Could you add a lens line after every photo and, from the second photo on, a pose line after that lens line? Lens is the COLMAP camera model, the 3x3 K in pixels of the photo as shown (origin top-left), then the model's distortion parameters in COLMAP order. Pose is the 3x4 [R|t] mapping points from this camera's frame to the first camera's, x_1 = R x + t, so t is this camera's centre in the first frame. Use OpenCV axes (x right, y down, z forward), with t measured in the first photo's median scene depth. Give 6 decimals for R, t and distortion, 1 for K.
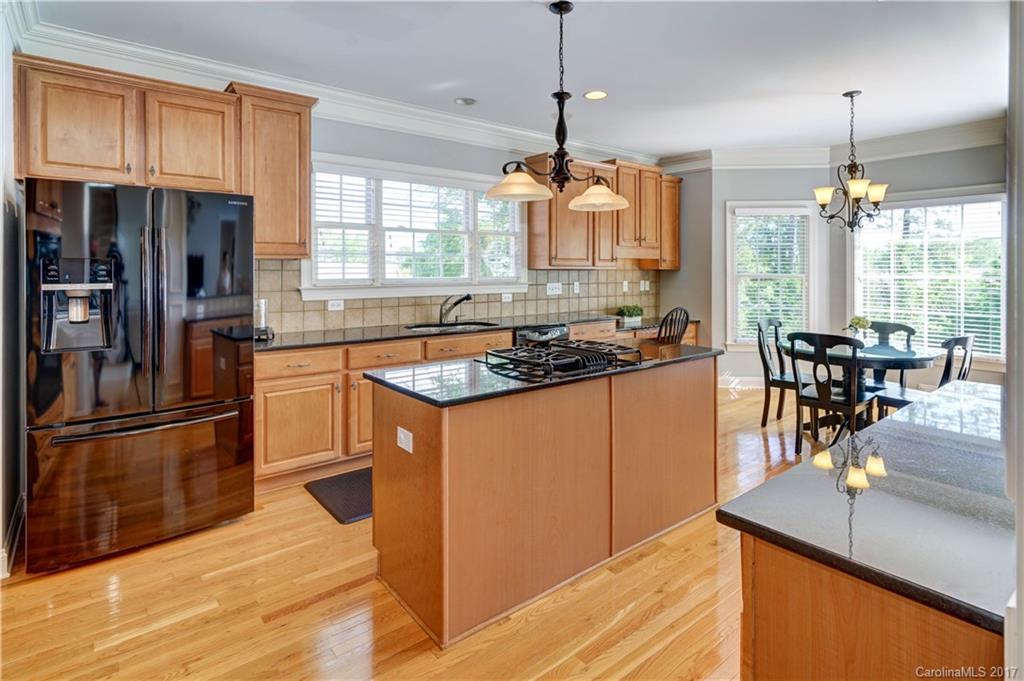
lens RADIAL K [[525.5, 0, 514.2], [0, 525.5, 266.1], [0, 0, 1]] dist [-0.000389, 0.000264]
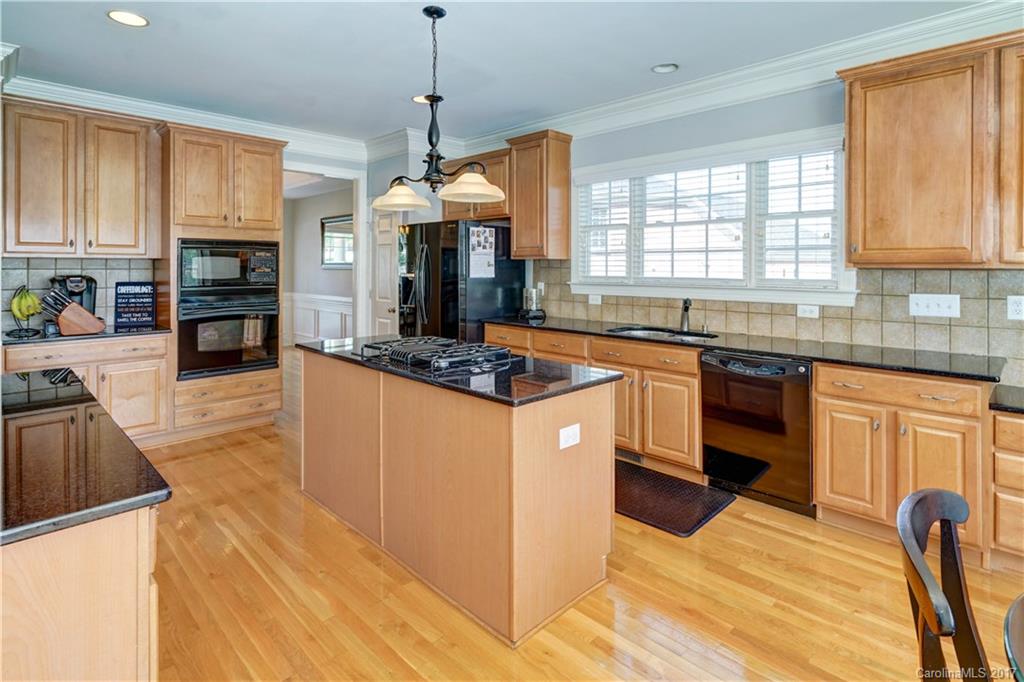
lens RADIAL K [[525.5, 0, 514.2], [0, 525.5, 266.6], [0, 0, 1]] dist [-0.000389, 0.000264]
pose [[0.101462, -0.001264, -0.994839, 0.762763], [0.002178, 0.999997, -0.001049, 0.004927], [0.994837, -0.002060, 0.101464, 0.713357]]
